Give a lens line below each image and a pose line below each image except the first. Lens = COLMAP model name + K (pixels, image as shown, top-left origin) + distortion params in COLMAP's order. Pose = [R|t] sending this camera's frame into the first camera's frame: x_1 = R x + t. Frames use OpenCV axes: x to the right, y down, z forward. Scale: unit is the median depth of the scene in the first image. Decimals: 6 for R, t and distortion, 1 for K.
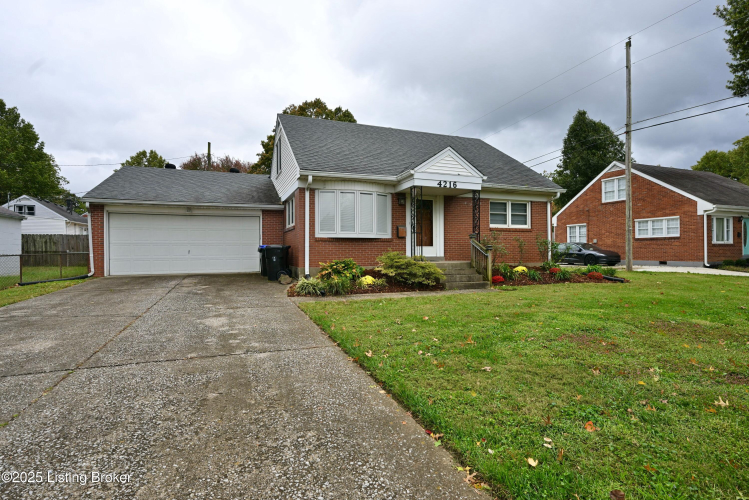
lens RADIAL K [[370.3, 0, 374.7], [0, 370.3, 247.9], [0, 0, 1]] dist [0.000859, -0.001668]
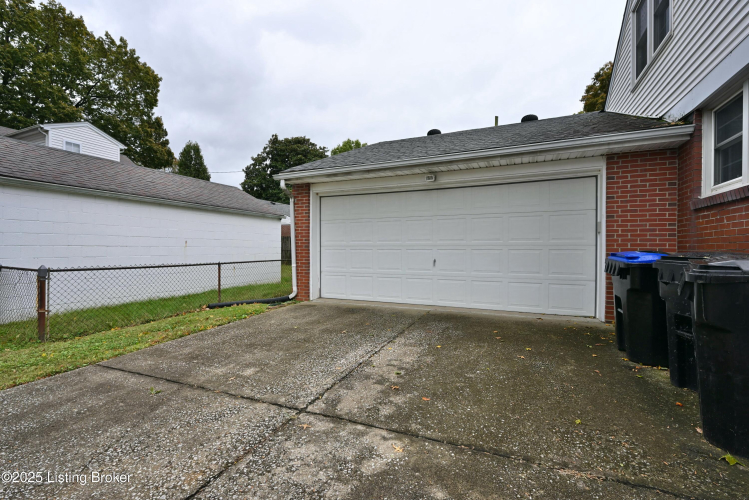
lens RADIAL K [[341.1, 0, 371.8], [0, 341.1, 247.3], [0, 0, 1]] dist [0.000197, -0.000598]
pose [[0.697174, 0.006469, -0.716873, -0.259027], [-0.001047, 0.999967, 0.008005, -0.015304], [0.716901, -0.004830, 0.697158, 0.692445]]
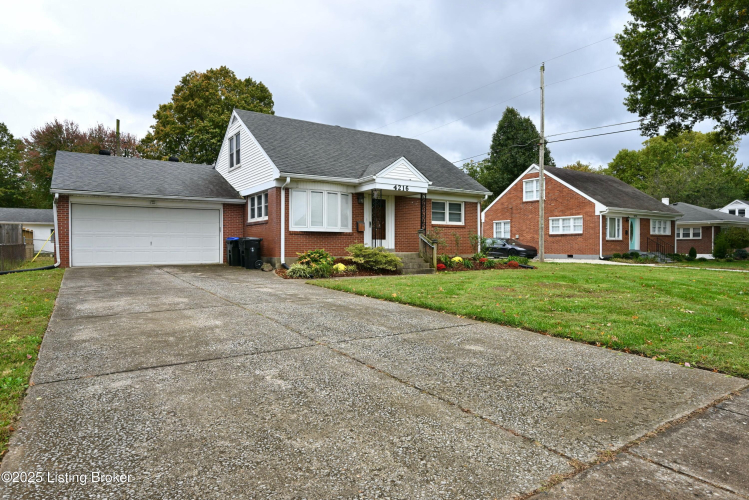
lens RADIAL K [[444.2, 0, 372.4], [0, 444.2, 247.4], [0, 0, 1]] dist [-0.006609, 0.003018]
pose [[0.977620, 0.003811, 0.210343, -0.180927], [-0.005769, 0.999946, 0.008698, 0.008380], [-0.210299, -0.009717, 0.977589, -0.356935]]
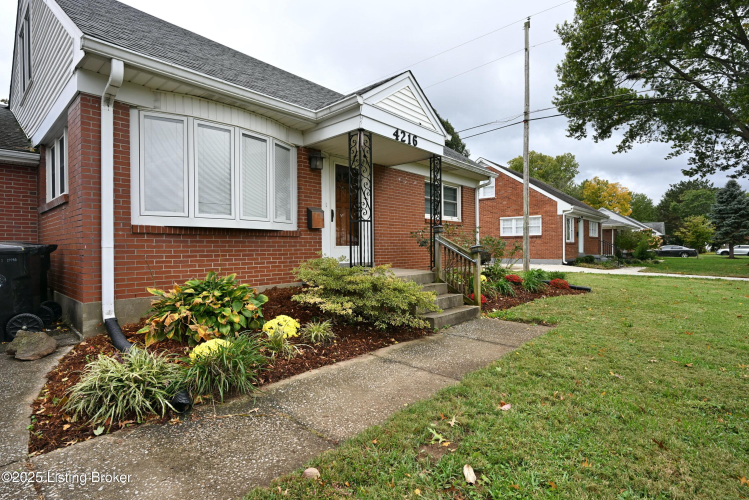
lens RADIAL K [[370.3, 0, 373.9], [0, 370.3, 250.0], [0, 0, 1]] dist [0.000859, -0.001668]
pose [[0.891852, -0.004343, 0.452306, -0.097520], [-0.003440, 0.999860, 0.016384, -0.007417], [-0.452313, -0.016168, 0.891712, 0.469677]]
